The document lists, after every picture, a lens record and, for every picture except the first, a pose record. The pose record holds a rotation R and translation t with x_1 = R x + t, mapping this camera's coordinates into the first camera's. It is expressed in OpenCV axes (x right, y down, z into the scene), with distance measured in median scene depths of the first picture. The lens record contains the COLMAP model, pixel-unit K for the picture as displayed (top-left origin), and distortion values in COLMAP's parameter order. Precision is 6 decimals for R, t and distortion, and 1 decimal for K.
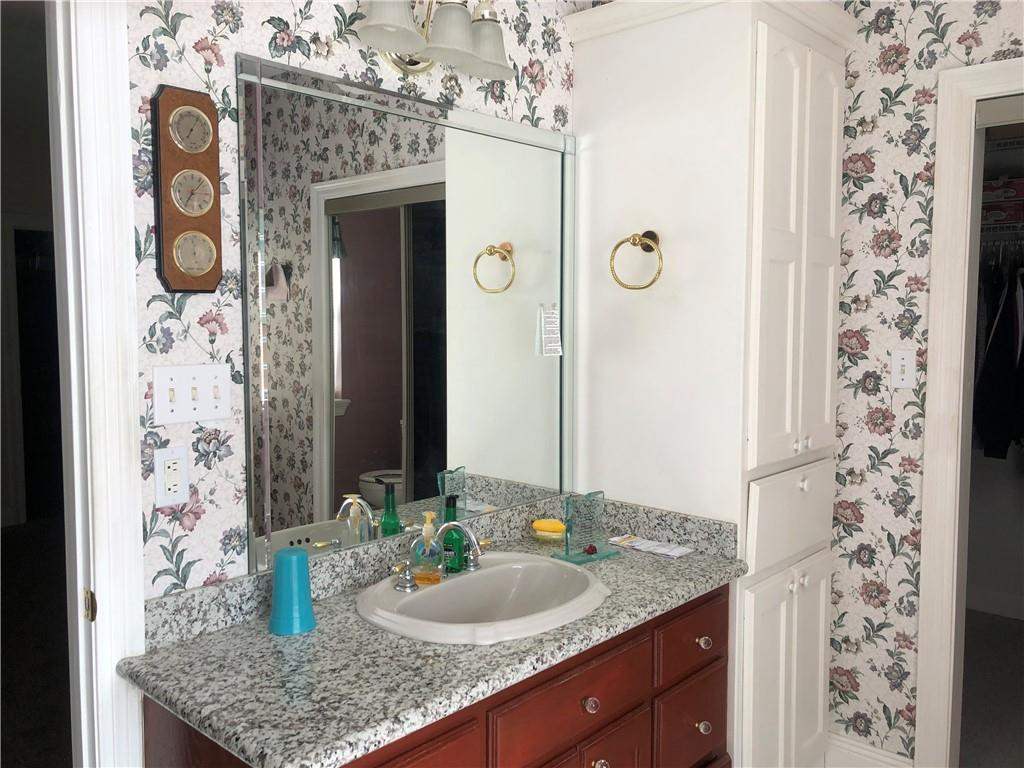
lens RADIAL K [[841.4, 0, 508.4], [0, 841.4, 375.2], [0, 0, 1]] dist [0.006806, -0.001512]
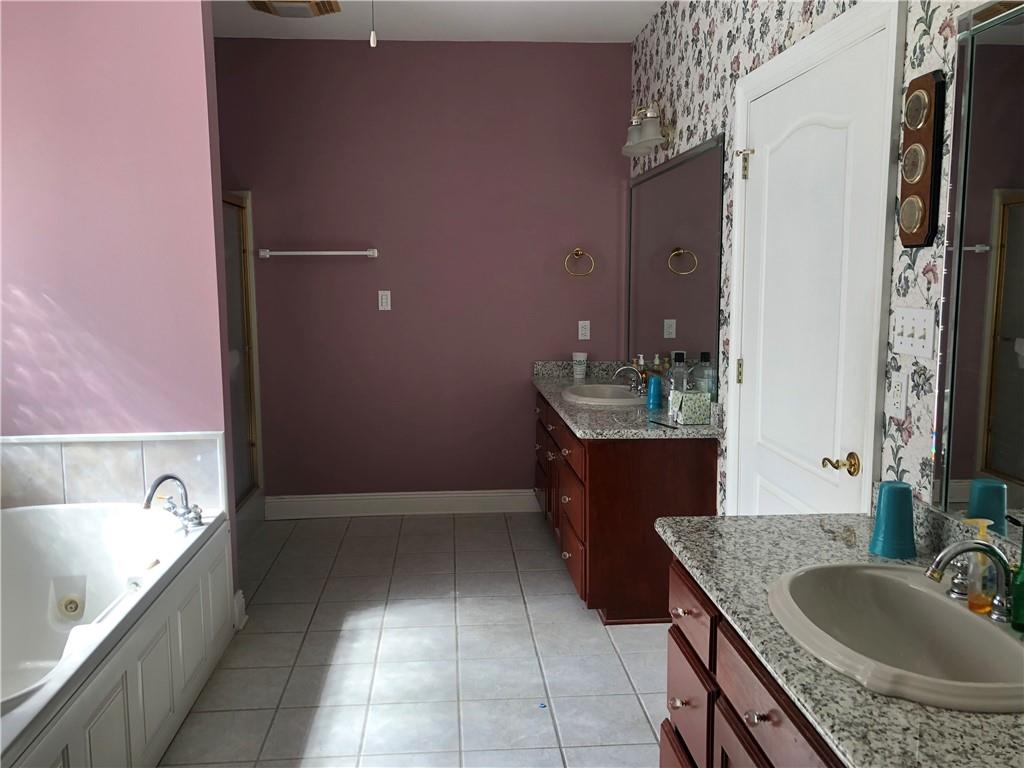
lens RADIAL K [[841.4, 0, 517.0], [0, 841.4, 386.1], [0, 0, 1]] dist [0.006806, -0.001512]
pose [[-0.677757, 0.096154, -0.728972, 0.901987], [-0.054596, 0.982095, 0.180302, -0.089214], [0.733256, 0.162000, -0.660372, 1.408508]]
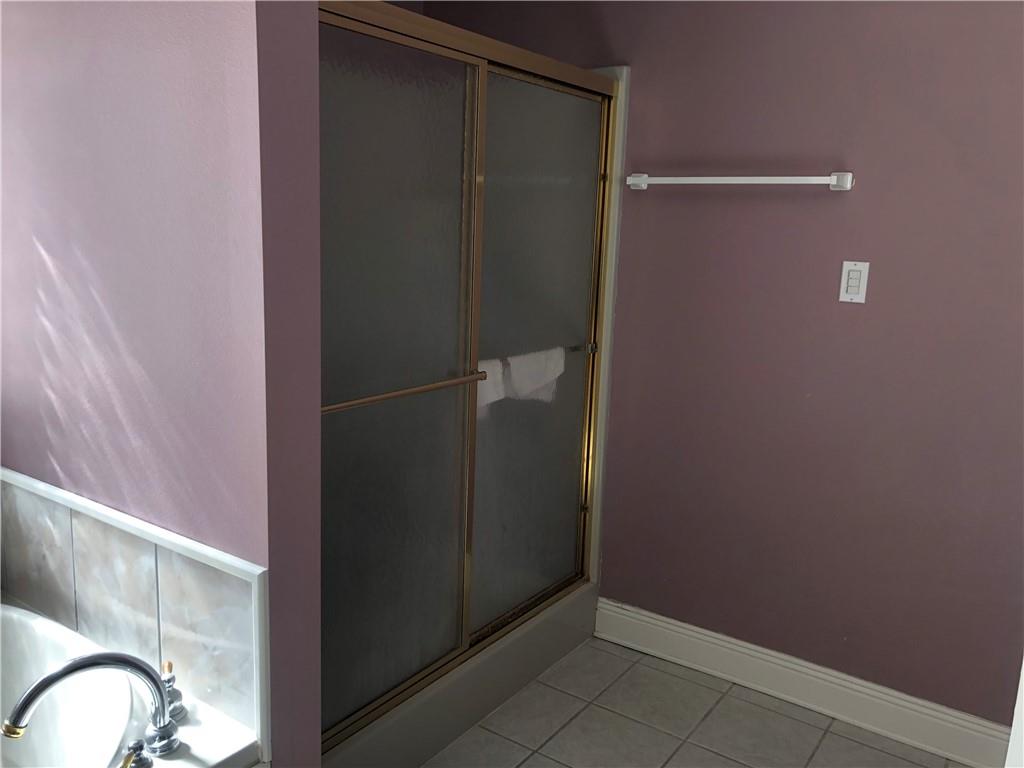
lens RADIAL K [[841.4, 0, 510.4], [0, 841.4, 383.9], [0, 0, 1]] dist [0.006806, -0.001512]
pose [[-0.991120, -0.012554, -0.132375, -0.213320], [-0.047386, 0.963517, 0.263418, -0.006659], [0.124238, 0.267351, -0.955556, 0.390982]]
